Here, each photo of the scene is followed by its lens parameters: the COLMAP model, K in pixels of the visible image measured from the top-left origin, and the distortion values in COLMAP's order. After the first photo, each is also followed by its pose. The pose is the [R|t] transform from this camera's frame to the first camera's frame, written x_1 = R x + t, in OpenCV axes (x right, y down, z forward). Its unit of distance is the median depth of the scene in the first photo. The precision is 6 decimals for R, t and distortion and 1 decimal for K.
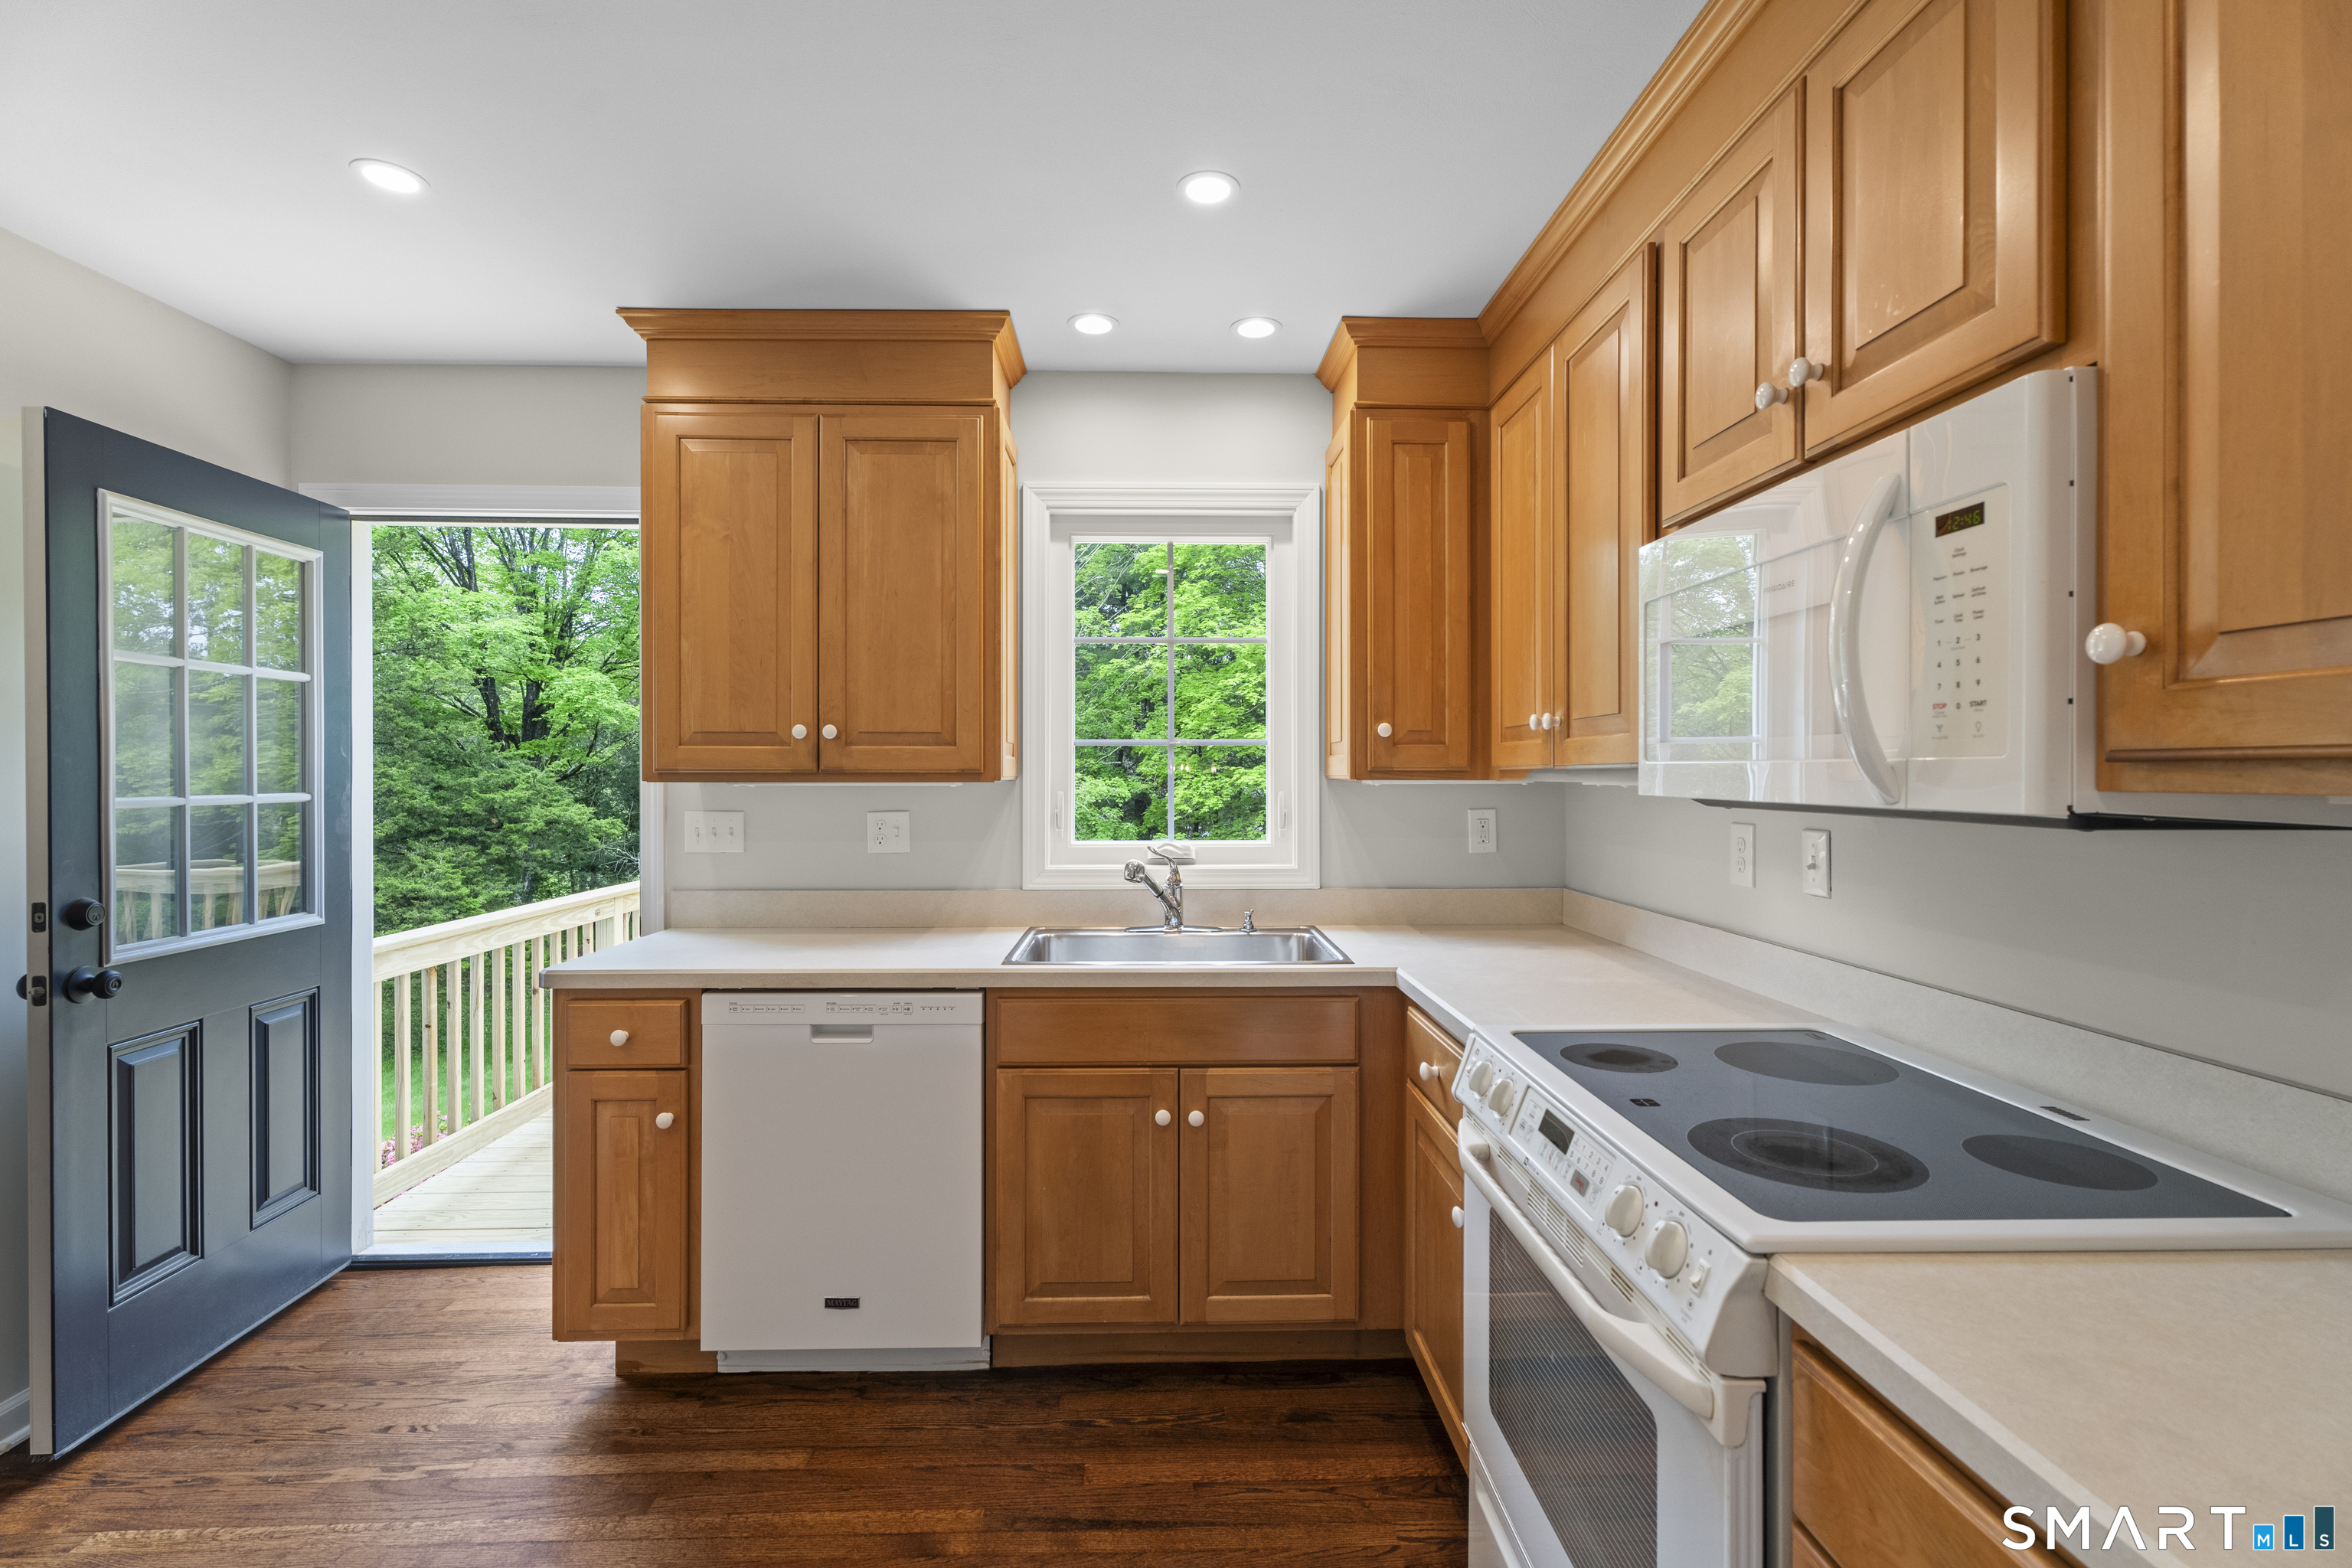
lens RADIAL K [[1039.1, 0, 1178.0], [0, 1039.1, 777.2], [0, 0, 1]] dist [0.002270, 0.000469]
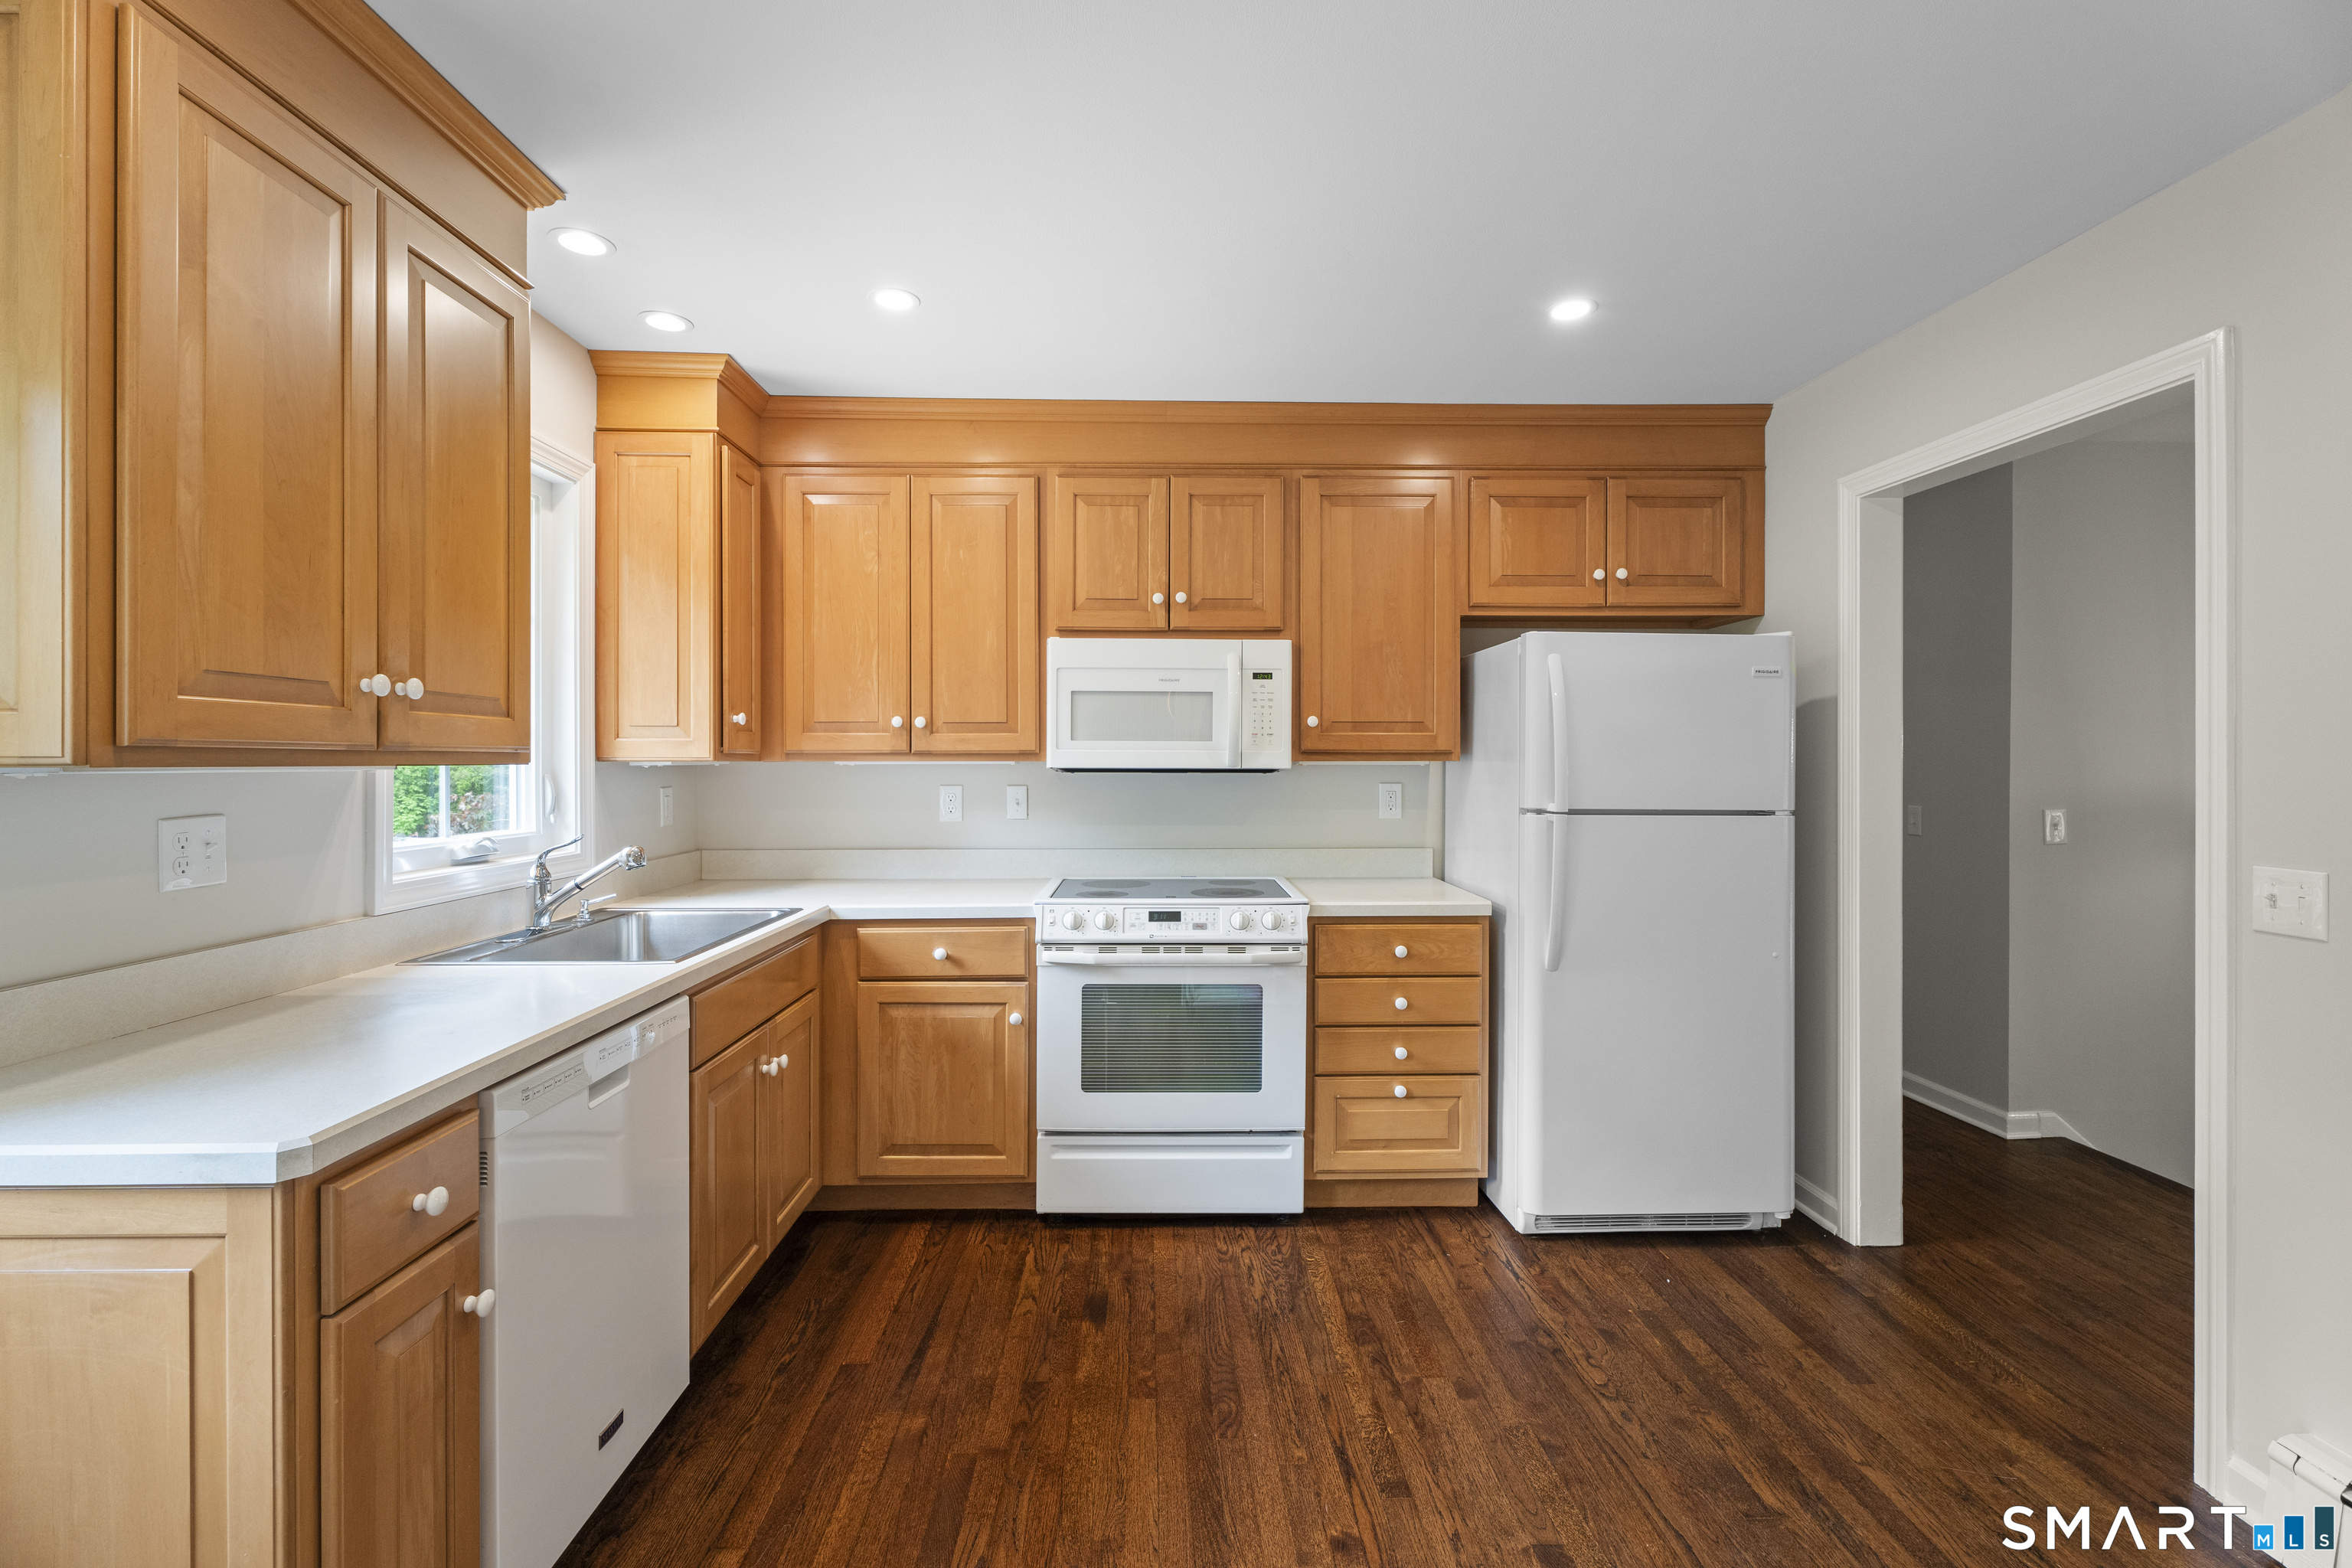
lens RADIAL K [[1043.9, 0, 1173.6], [0, 1043.9, 771.1], [0, 0, 1]] dist [0.002242, -0.000872]
pose [[0.002668, -0.011466, 0.999931, -0.994099], [0.001992, 0.999932, 0.011461, 0.002045], [-0.999994, 0.001961, 0.002690, 0.518136]]
